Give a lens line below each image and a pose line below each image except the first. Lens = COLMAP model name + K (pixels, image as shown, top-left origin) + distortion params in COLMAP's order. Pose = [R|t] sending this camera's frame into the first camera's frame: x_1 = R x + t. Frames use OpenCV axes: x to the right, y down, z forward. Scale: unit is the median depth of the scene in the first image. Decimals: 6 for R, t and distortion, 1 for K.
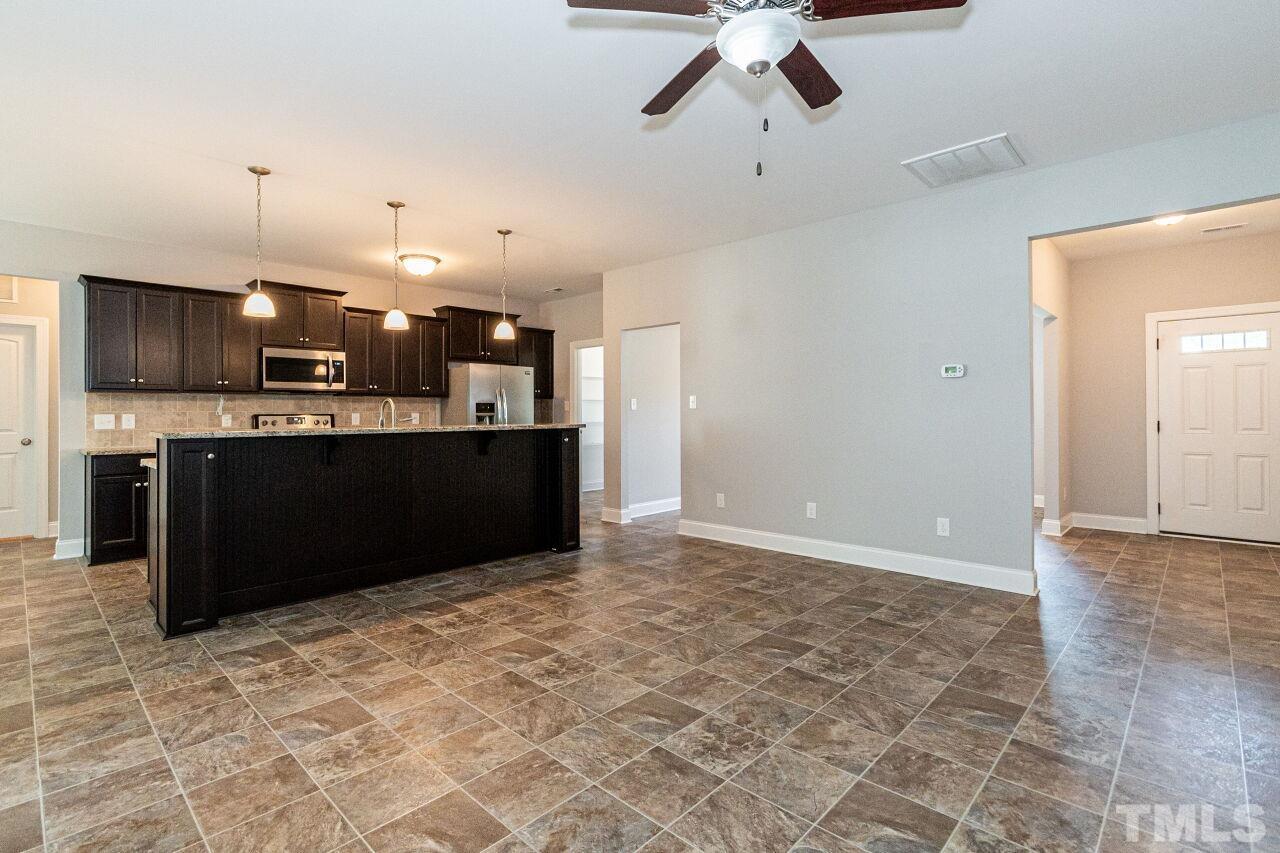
lens RADIAL K [[580.6, 0, 638.9], [0, 580.6, 417.7], [0, 0, 1]] dist [0.001403, 0.001288]
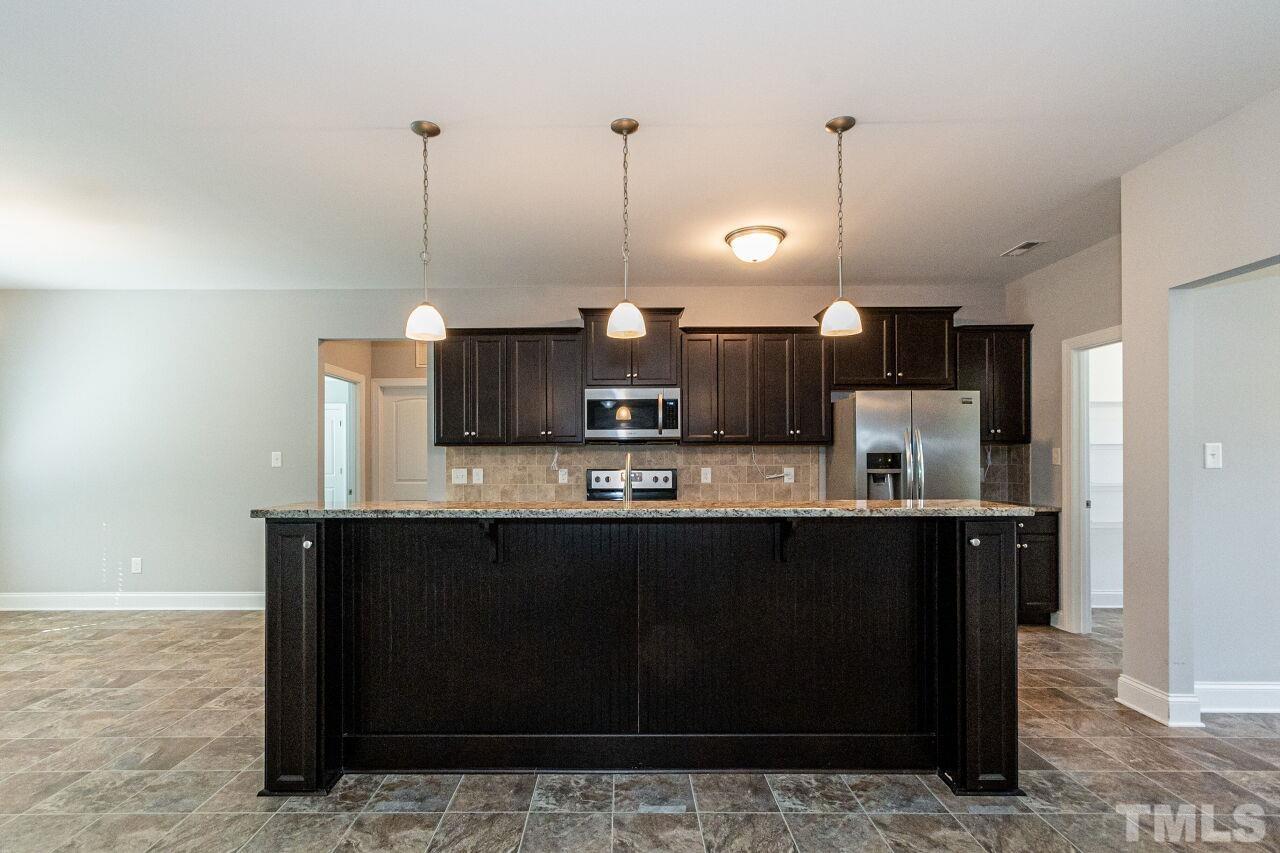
lens RADIAL K [[580.6, 0, 668.8], [0, 580.6, 453.9], [0, 0, 1]] dist [0.001403, 0.001288]
pose [[0.688825, 0.001384, -0.724926, 0.032093], [-0.007422, 0.999959, -0.005144, -0.022983], [0.724889, 0.008924, 0.688808, 0.469833]]
